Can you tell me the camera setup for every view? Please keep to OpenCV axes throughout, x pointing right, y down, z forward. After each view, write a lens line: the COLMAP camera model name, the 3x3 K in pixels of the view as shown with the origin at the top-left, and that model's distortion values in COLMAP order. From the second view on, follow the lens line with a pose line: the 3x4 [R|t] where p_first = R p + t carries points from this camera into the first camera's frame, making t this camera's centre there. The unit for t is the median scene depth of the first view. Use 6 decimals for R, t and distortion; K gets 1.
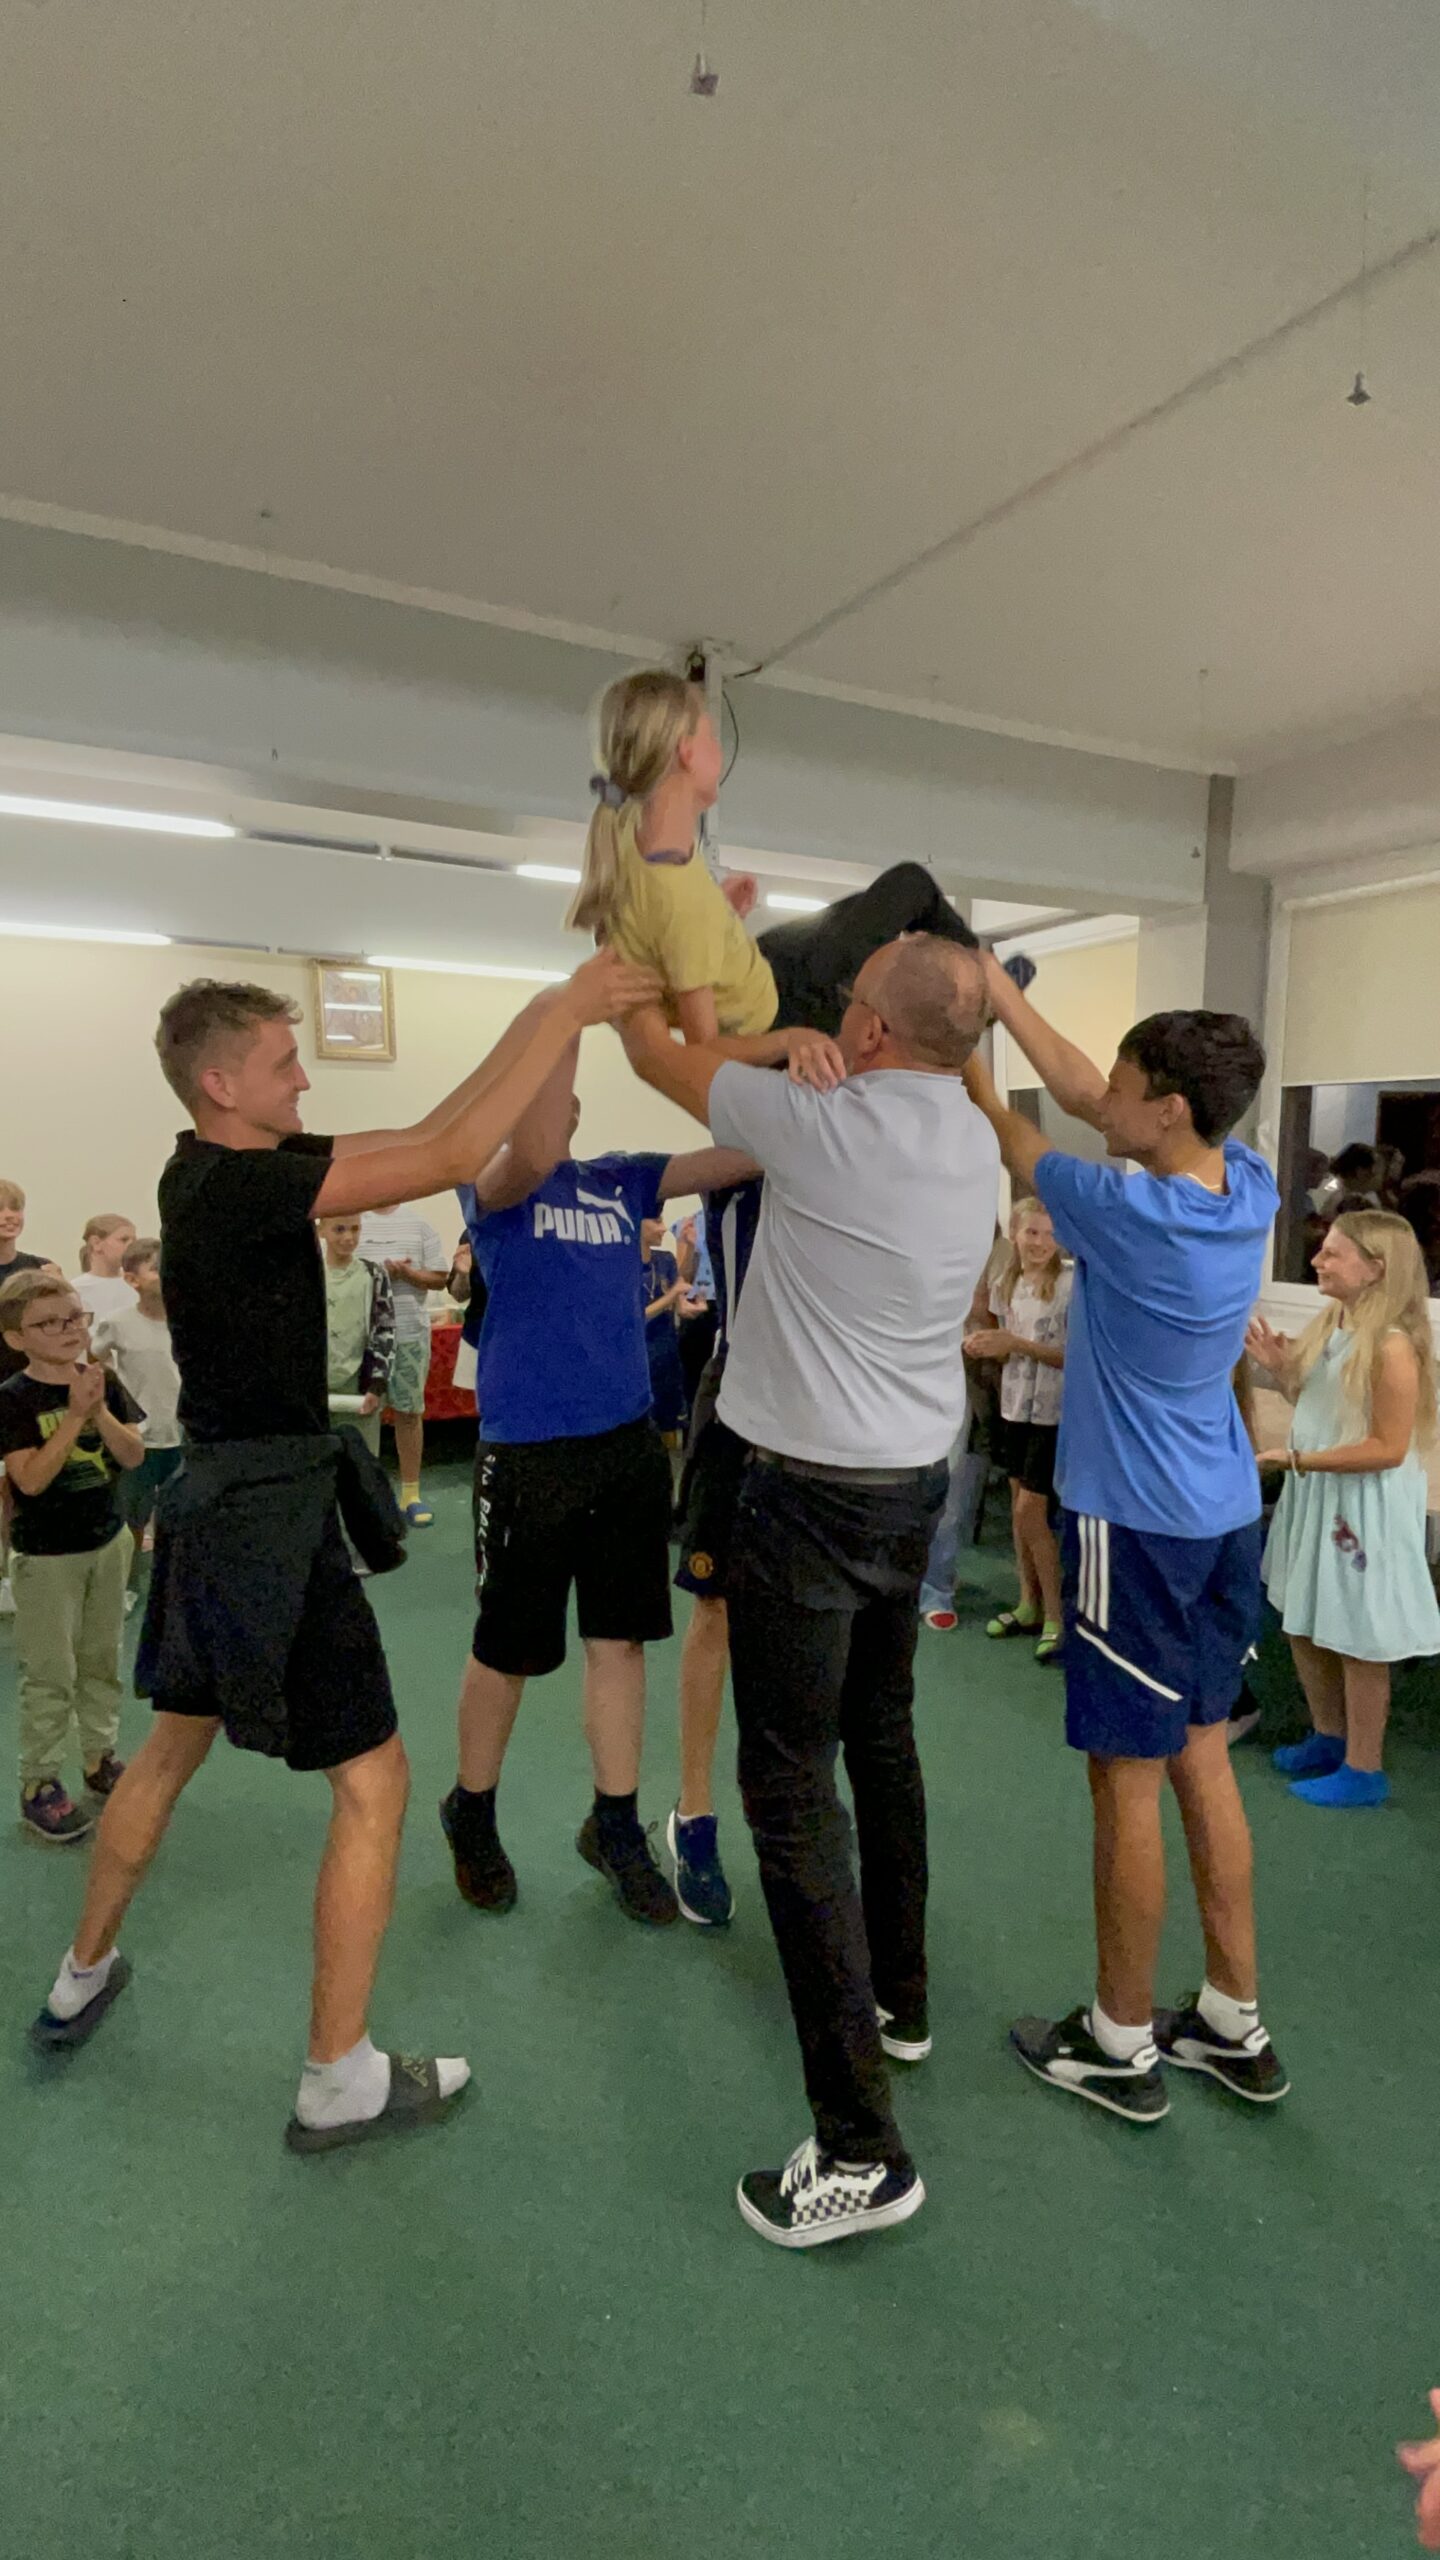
lens RADIAL K [[1244.0, 0, 716.1], [0, 1244.0, 1285.7], [0, 0, 1]] dist [0.014055, -0.000707]
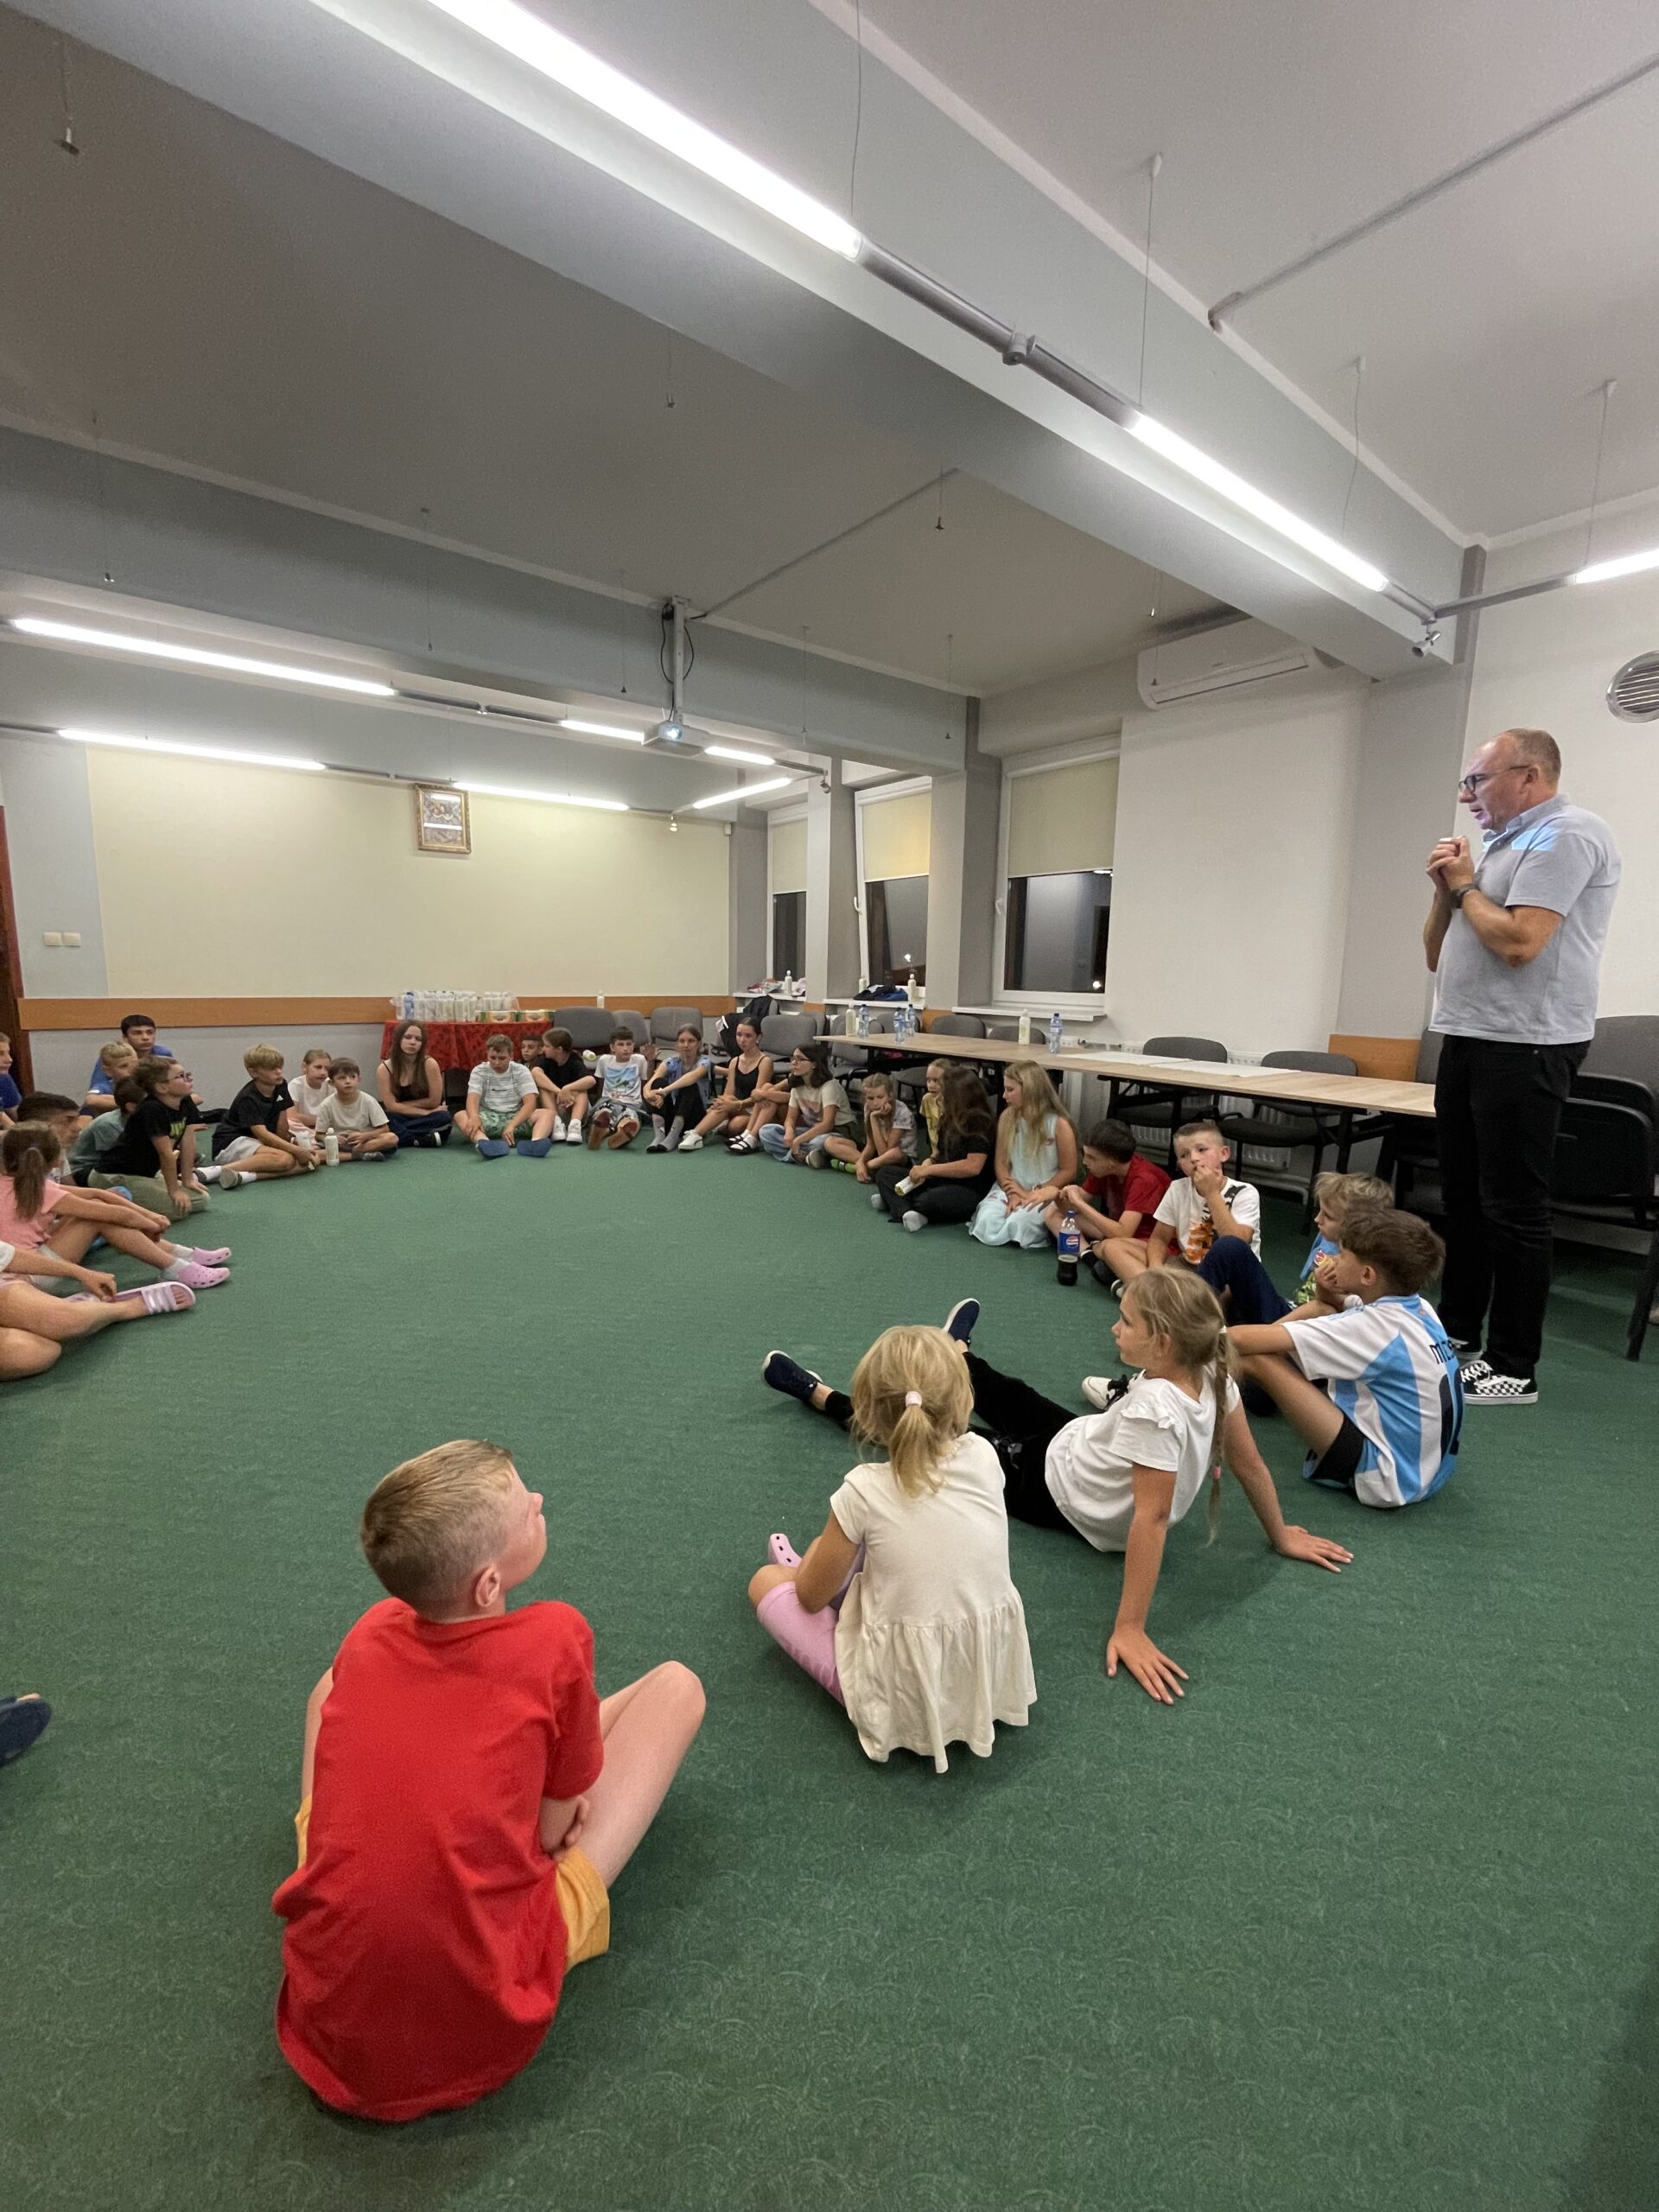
lens RADIAL K [[897.6, 0, 832.2], [0, 897.6, 1104.4], [0, 0, 1]] dist [-0.009262, -0.000042]
pose [[0.988537, -0.007546, 0.150789, 0.014081], [0.000766, 0.998988, 0.044971, 0.108206], [-0.150976, -0.044340, 0.987543, -0.239411]]
